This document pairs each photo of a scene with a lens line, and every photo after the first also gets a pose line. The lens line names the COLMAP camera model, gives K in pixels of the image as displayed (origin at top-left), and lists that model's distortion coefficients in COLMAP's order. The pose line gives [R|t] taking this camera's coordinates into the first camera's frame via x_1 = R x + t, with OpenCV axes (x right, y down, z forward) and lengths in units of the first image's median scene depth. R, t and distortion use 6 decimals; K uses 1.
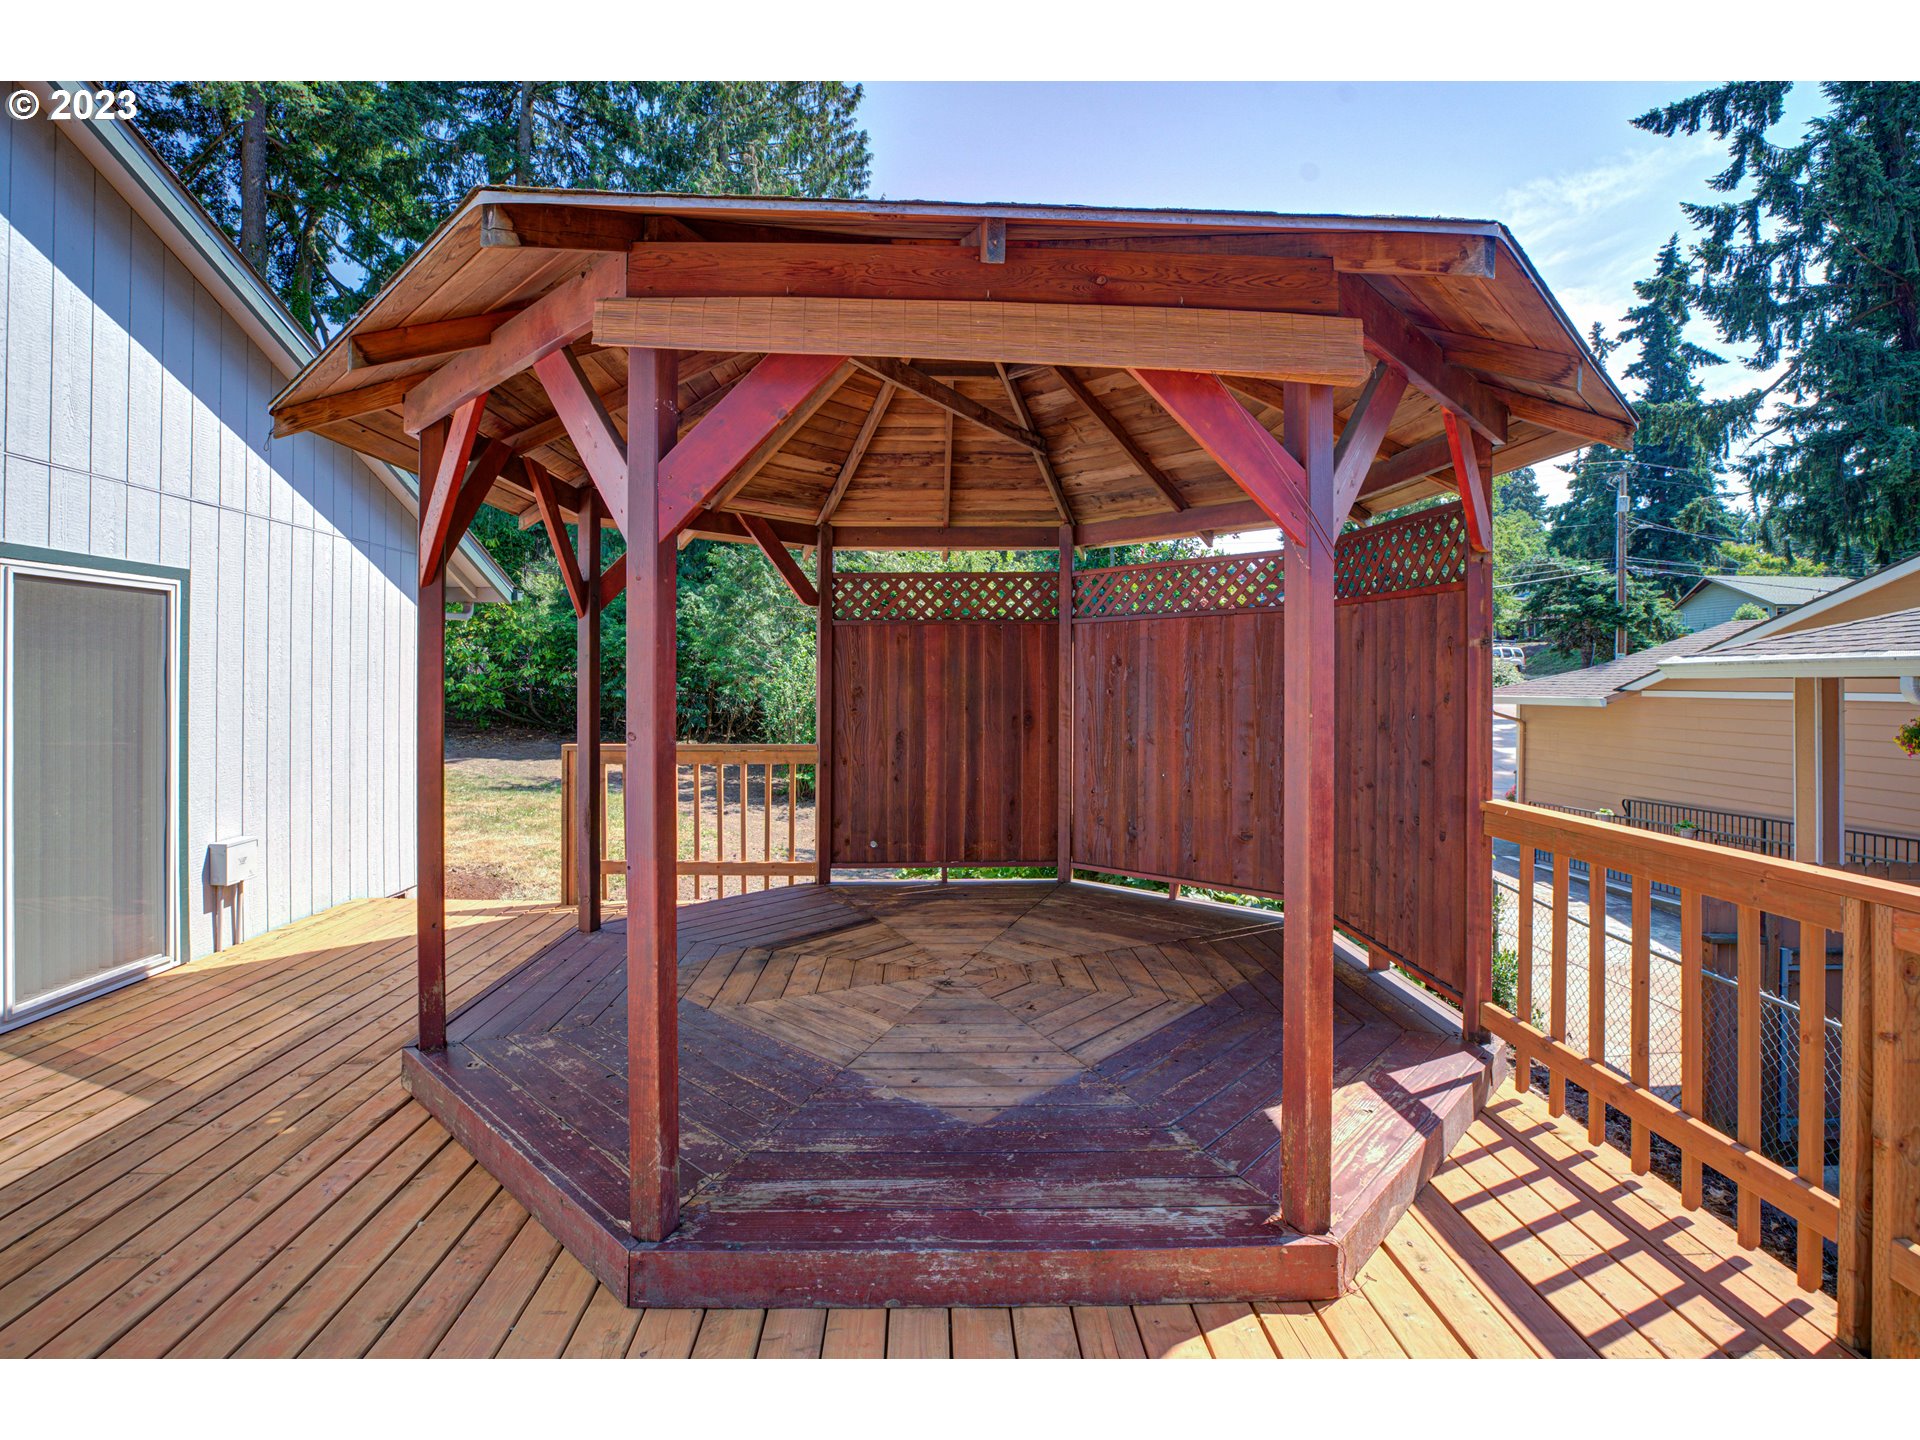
lens RADIAL K [[904.5, 0, 954.3], [0, 904.5, 727.9], [0, 0, 1]] dist [-0.046004, 0.013119]
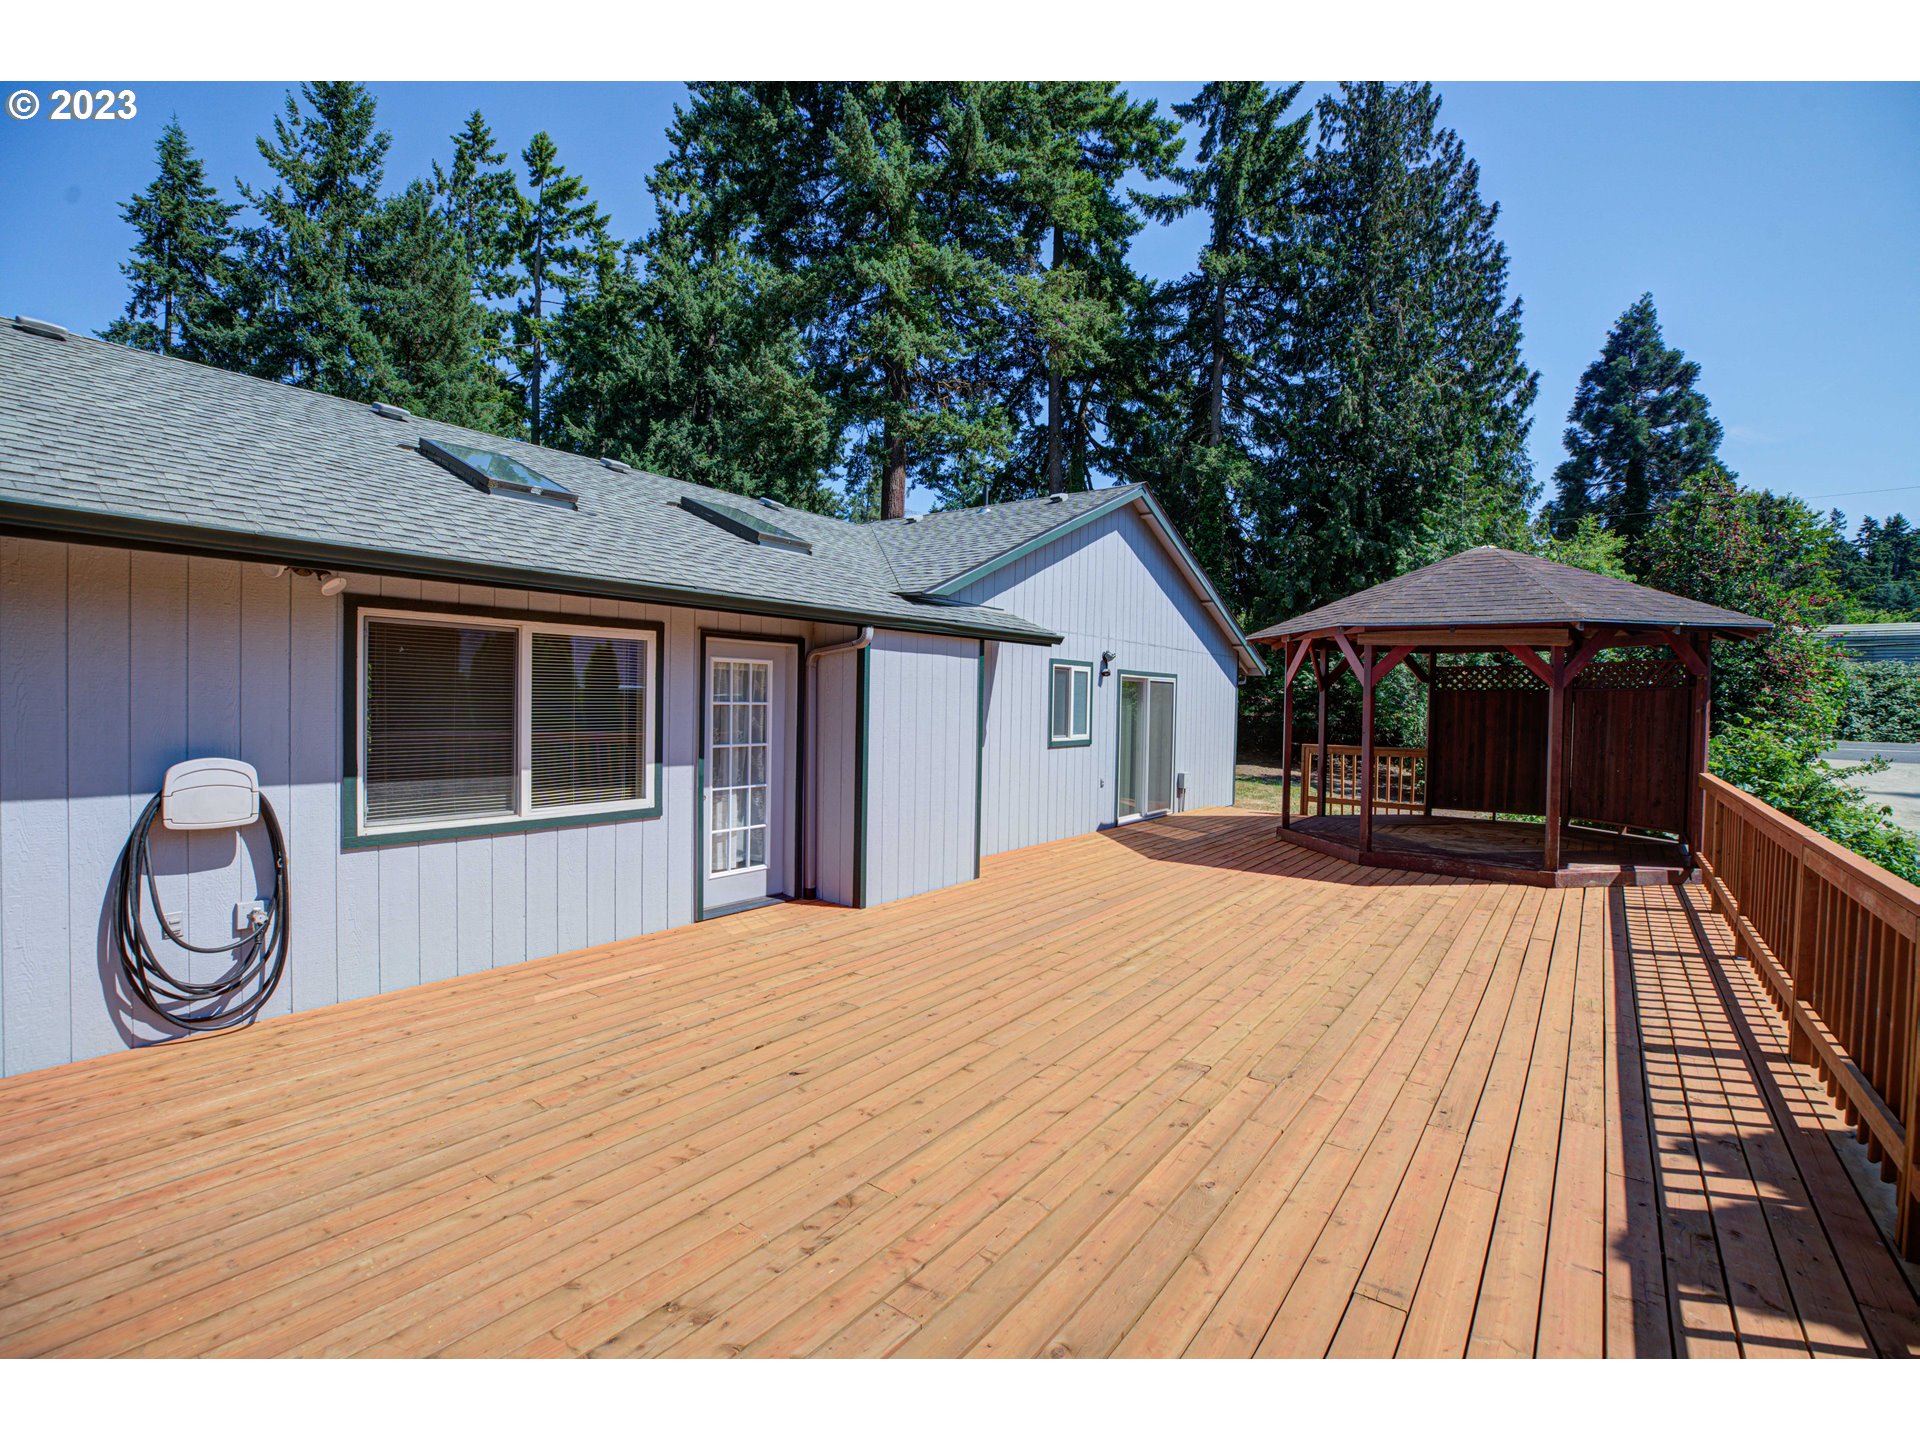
lens RADIAL K [[904.5, 0, 954.3], [0, 904.5, 727.9], [0, 0, 1]] dist [-0.046004, 0.013119]
pose [[0.779590, 0.015477, -0.626099, 0.116196], [-0.038383, 0.998996, -0.023098, 0.026310], [0.625113, 0.042038, 0.779401, -0.512862]]
